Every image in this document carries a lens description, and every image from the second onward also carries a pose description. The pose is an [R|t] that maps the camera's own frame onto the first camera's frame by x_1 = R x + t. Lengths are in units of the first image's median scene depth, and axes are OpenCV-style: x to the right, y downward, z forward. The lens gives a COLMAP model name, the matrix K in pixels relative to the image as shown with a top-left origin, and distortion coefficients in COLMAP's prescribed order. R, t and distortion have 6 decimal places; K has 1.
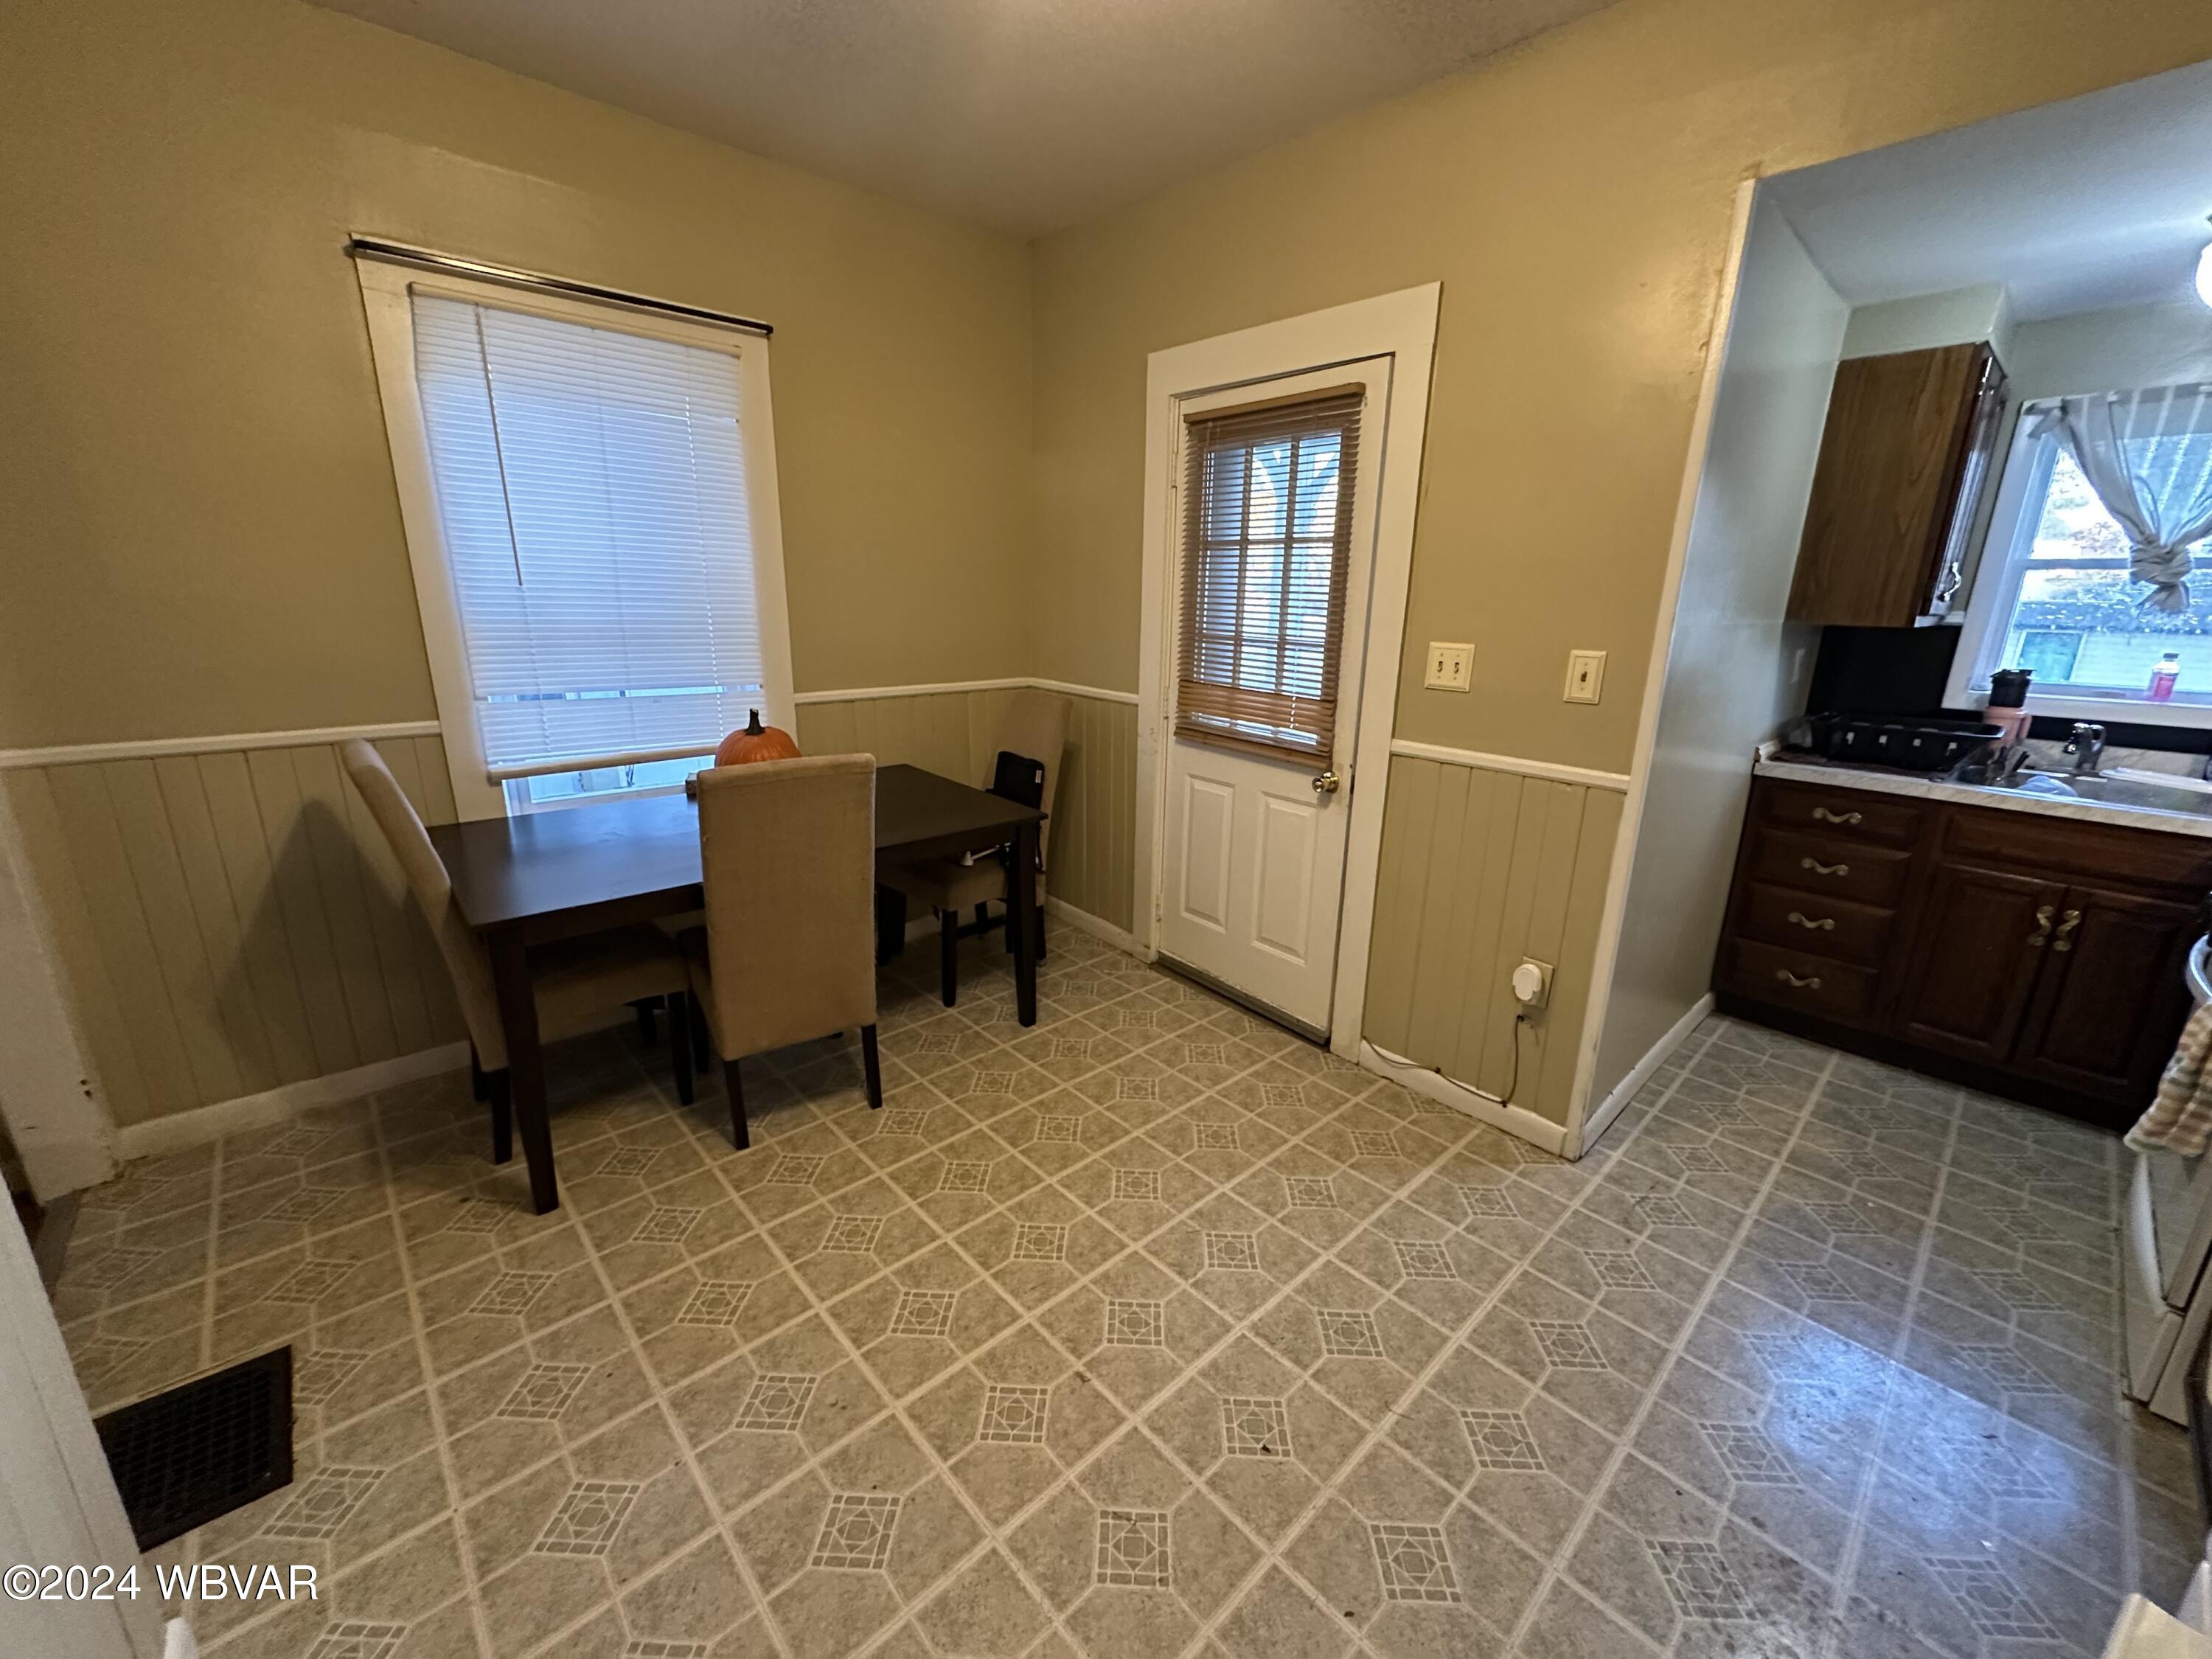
lens RADIAL K [[873.9, 0, 1111.4], [0, 873.9, 830.1], [0, 0, 1]] dist [-0.000558, 0.000088]
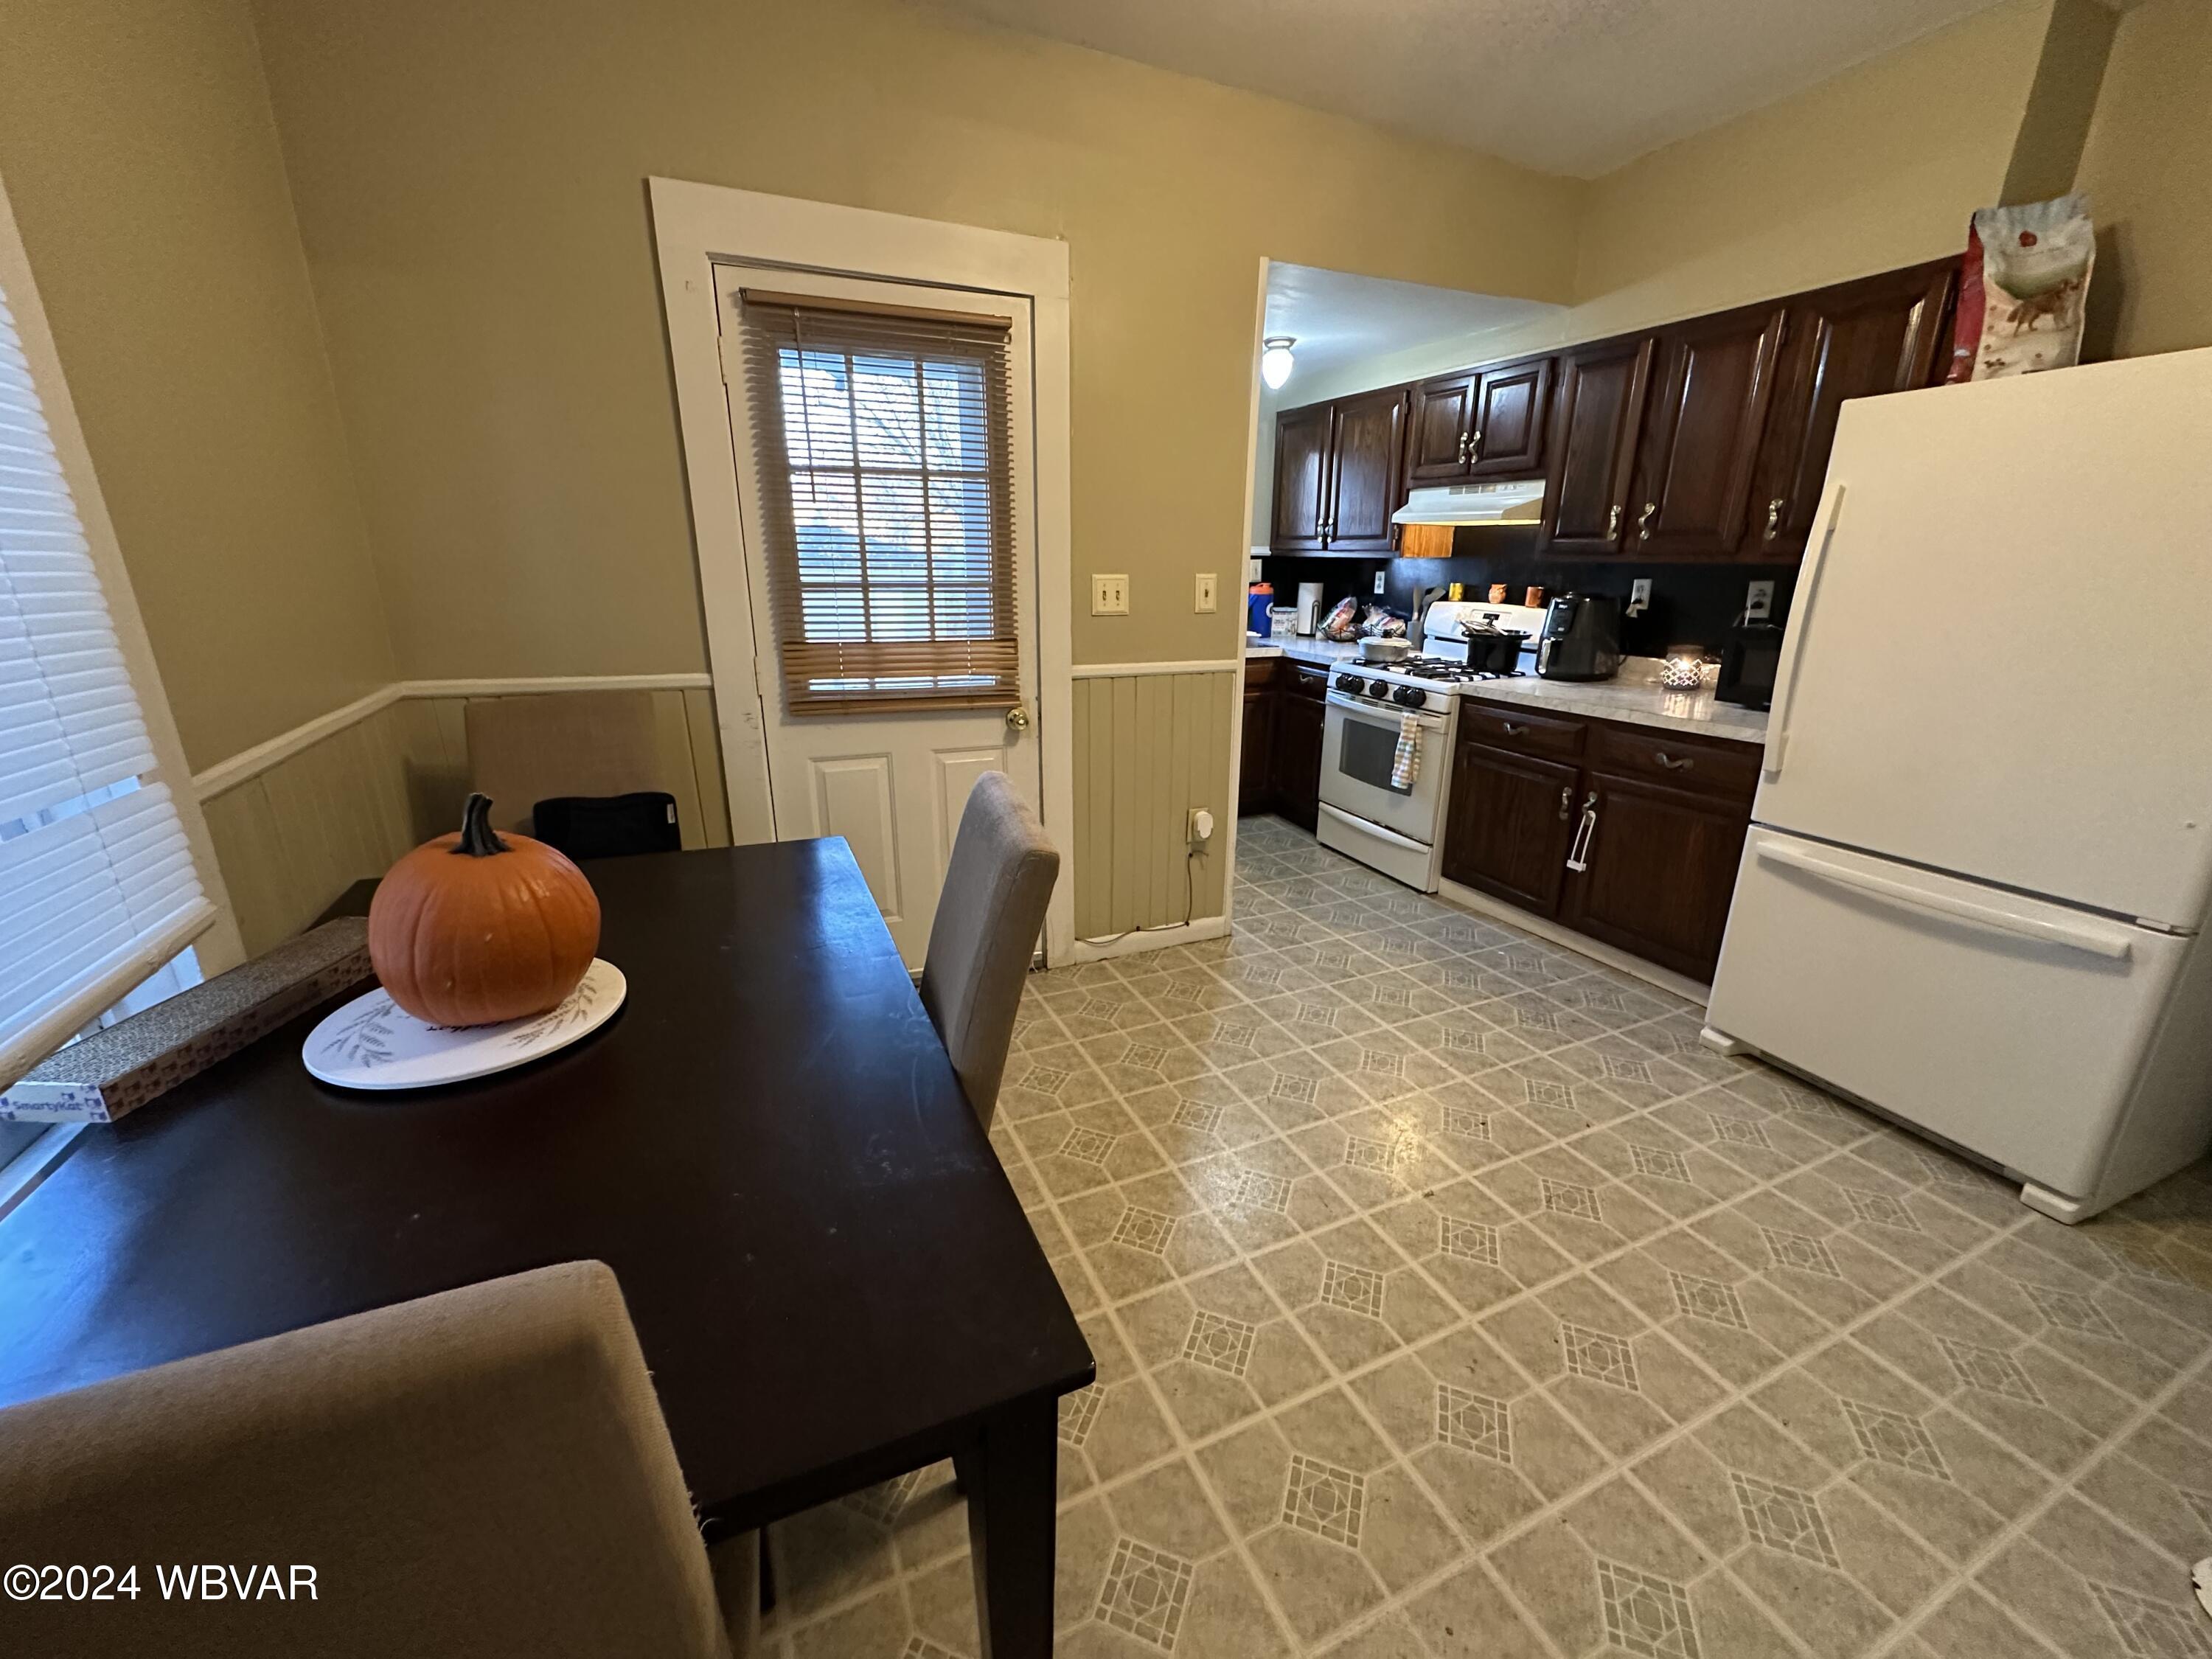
lens RADIAL K [[873.9, 0, 1111.2], [0, 873.9, 826.3], [0, 0, 1]] dist [-0.000558, 0.000088]
pose [[0.317228, -0.295559, 0.901117, -0.732615], [0.250192, 0.942615, 0.221093, -0.146731], [-0.914752, 0.155315, 0.372970, 0.583655]]
